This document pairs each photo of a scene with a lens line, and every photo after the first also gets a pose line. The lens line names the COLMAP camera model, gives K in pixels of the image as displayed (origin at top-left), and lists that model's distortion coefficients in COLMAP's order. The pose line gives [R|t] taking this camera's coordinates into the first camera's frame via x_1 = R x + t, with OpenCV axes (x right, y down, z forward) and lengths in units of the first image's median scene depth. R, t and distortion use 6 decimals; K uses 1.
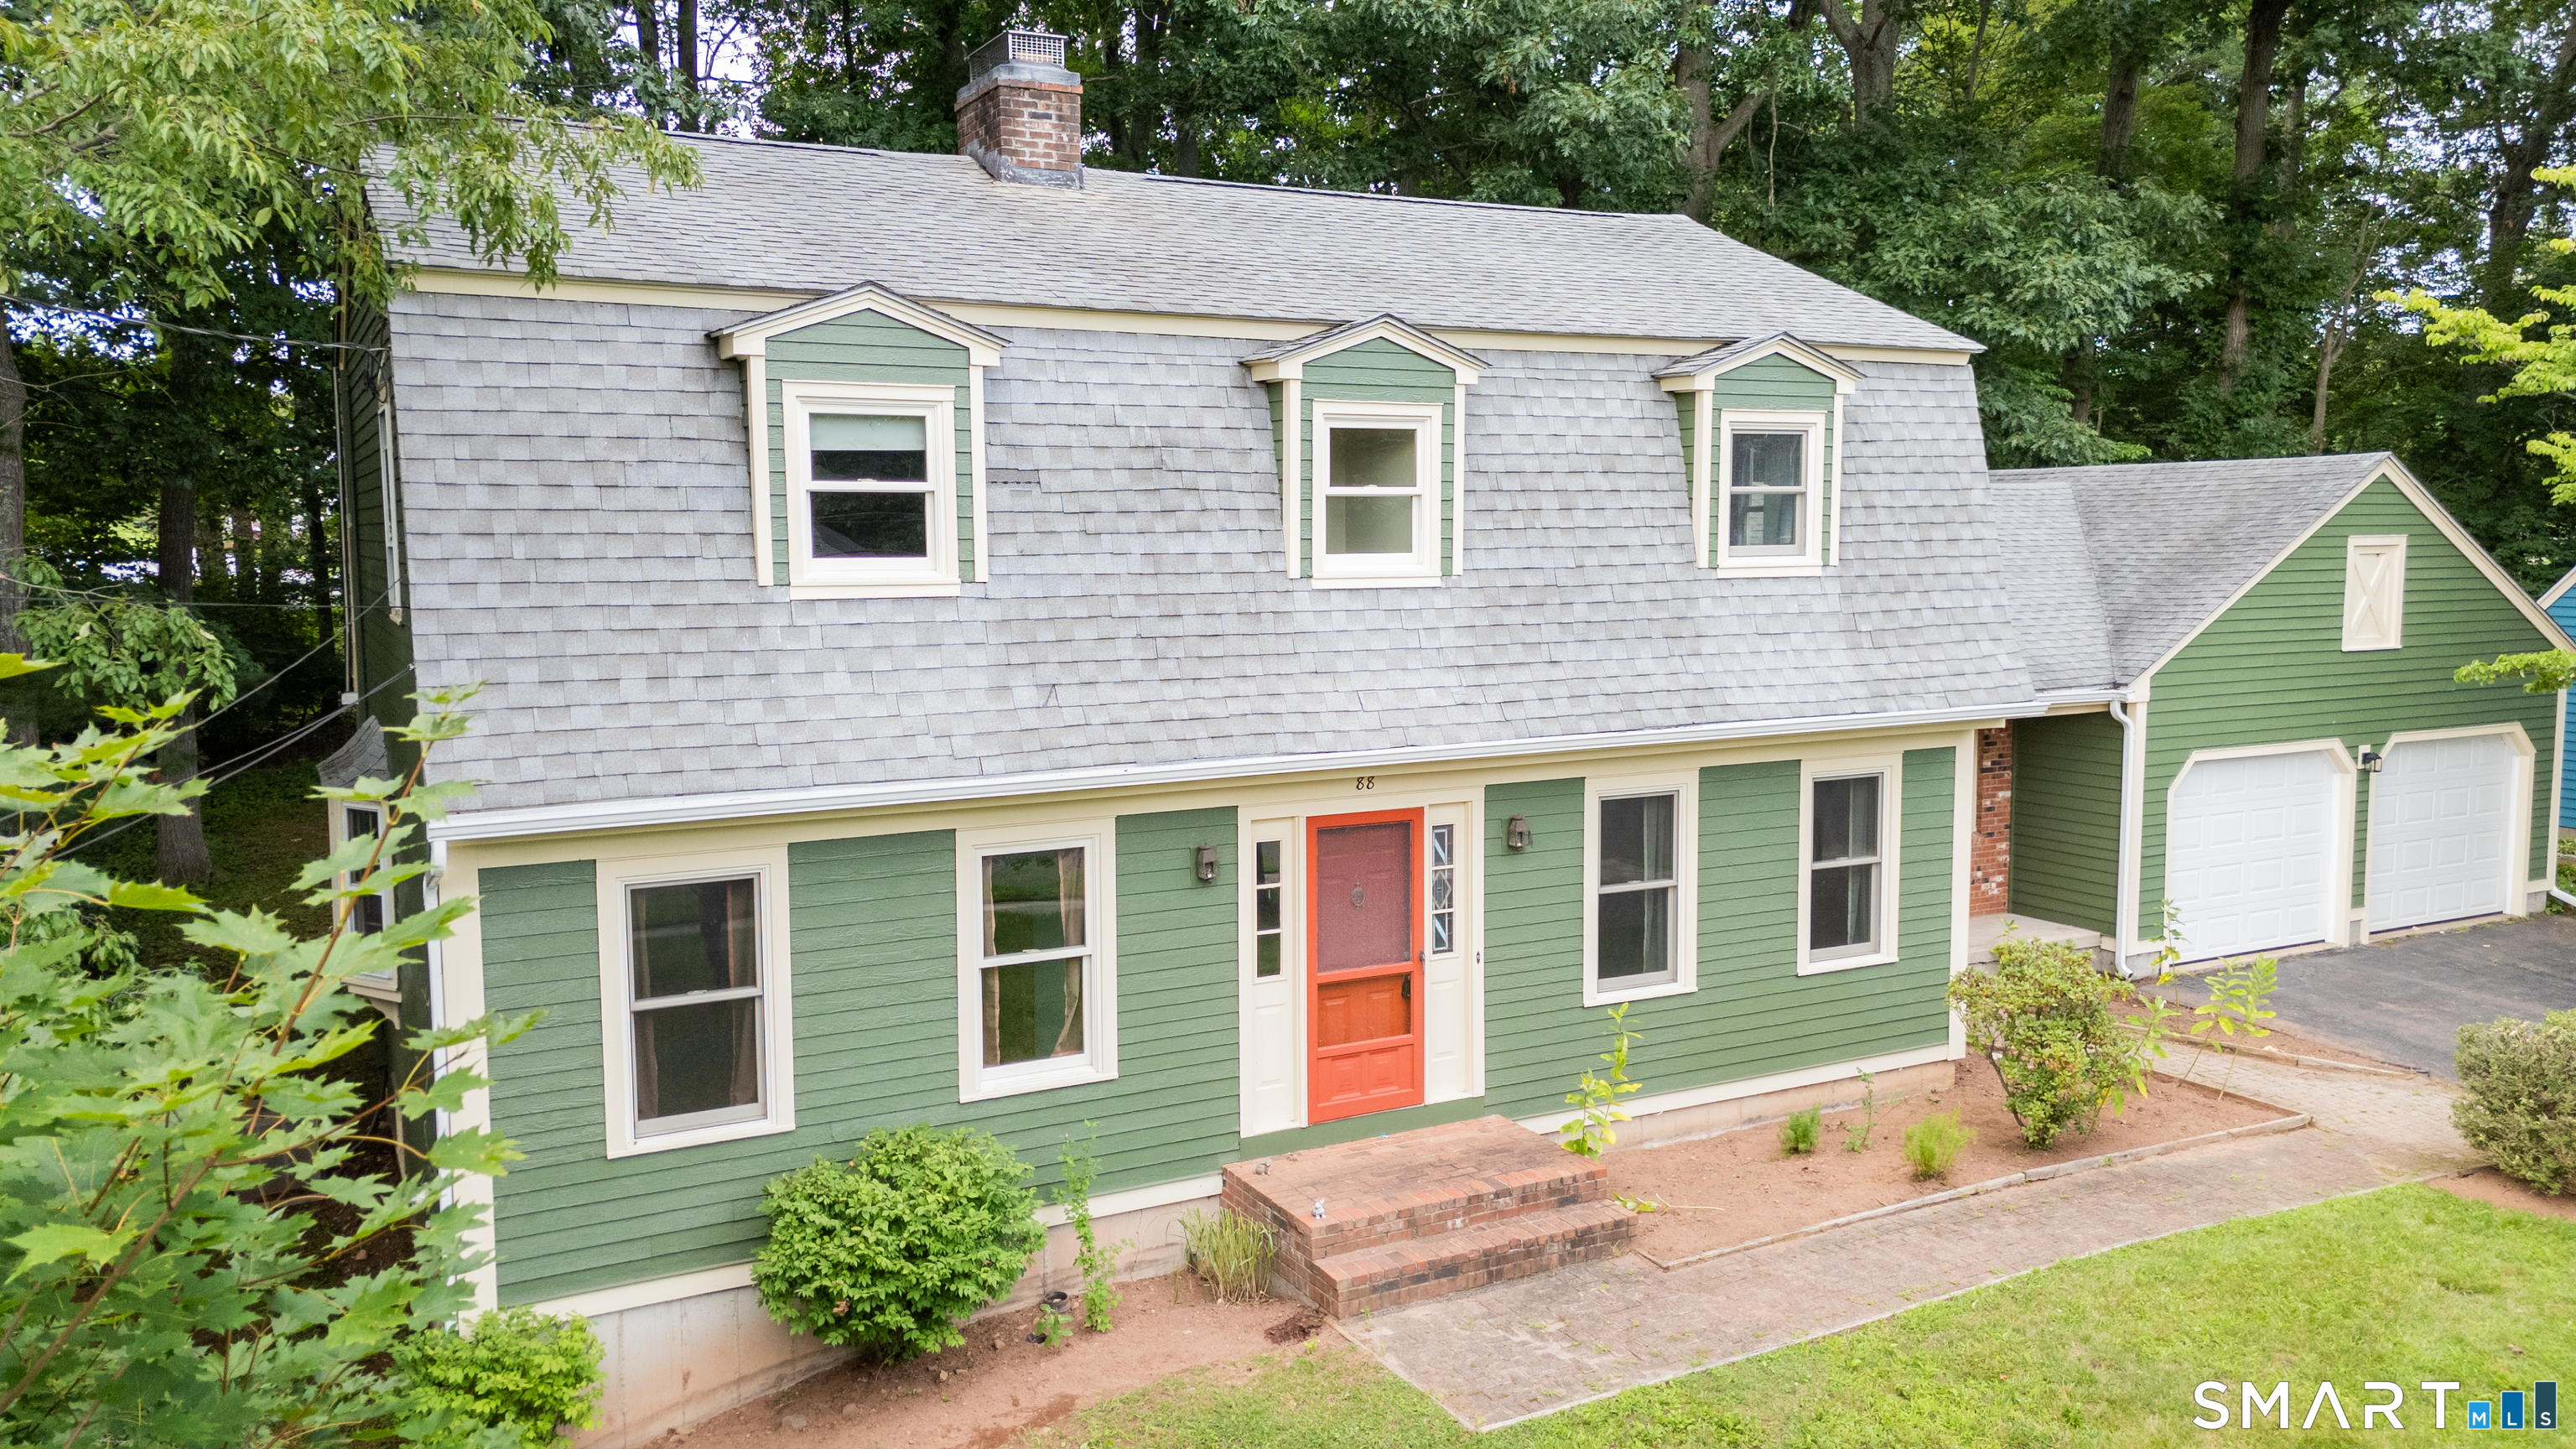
lens RADIAL K [[1855.9, 0, 1288.0], [0, 1855.9, 724.5], [0, 0, 1]] dist [0.125312, -0.253564]
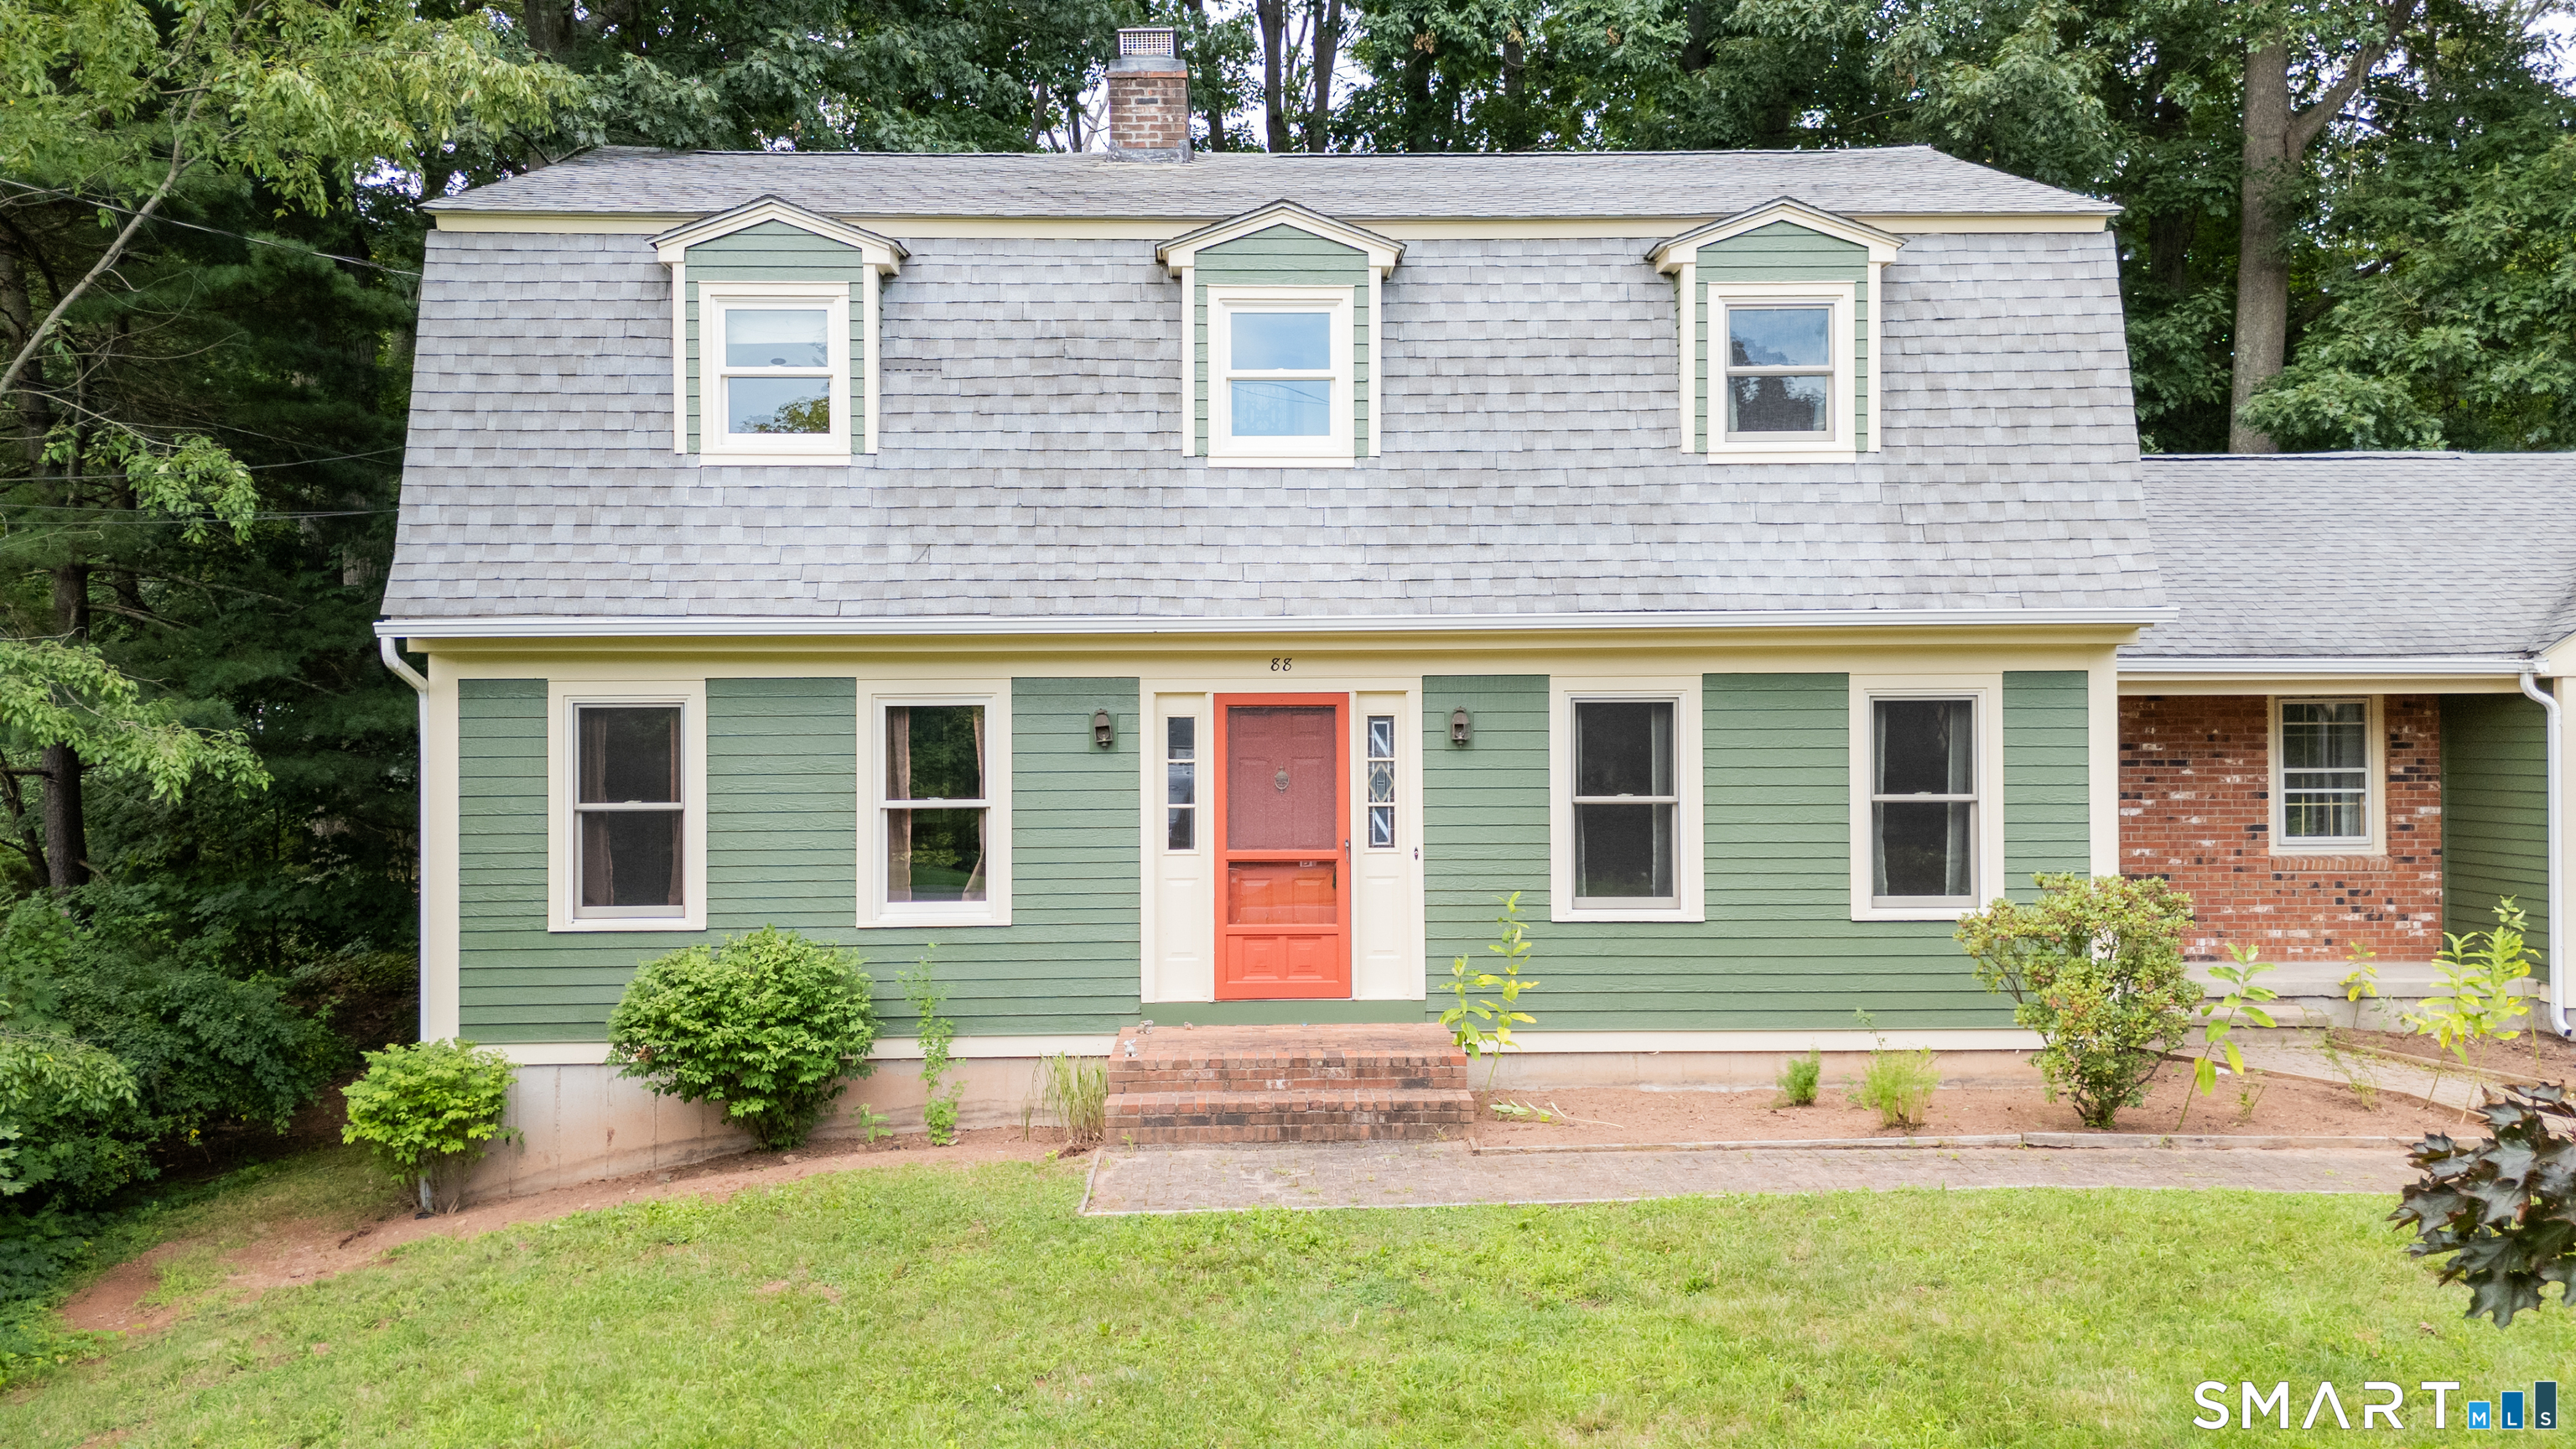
lens RADIAL K [[1855.9, 0, 1288.0], [0, 1855.9, 724.5], [0, 0, 1]] dist [0.125312, -0.253564]
pose [[0.897334, -0.000002, -0.441352, 0.512441], [-0.044507, 0.994902, -0.090493, 0.162336], [0.439102, 0.100846, 0.892760, 0.107294]]
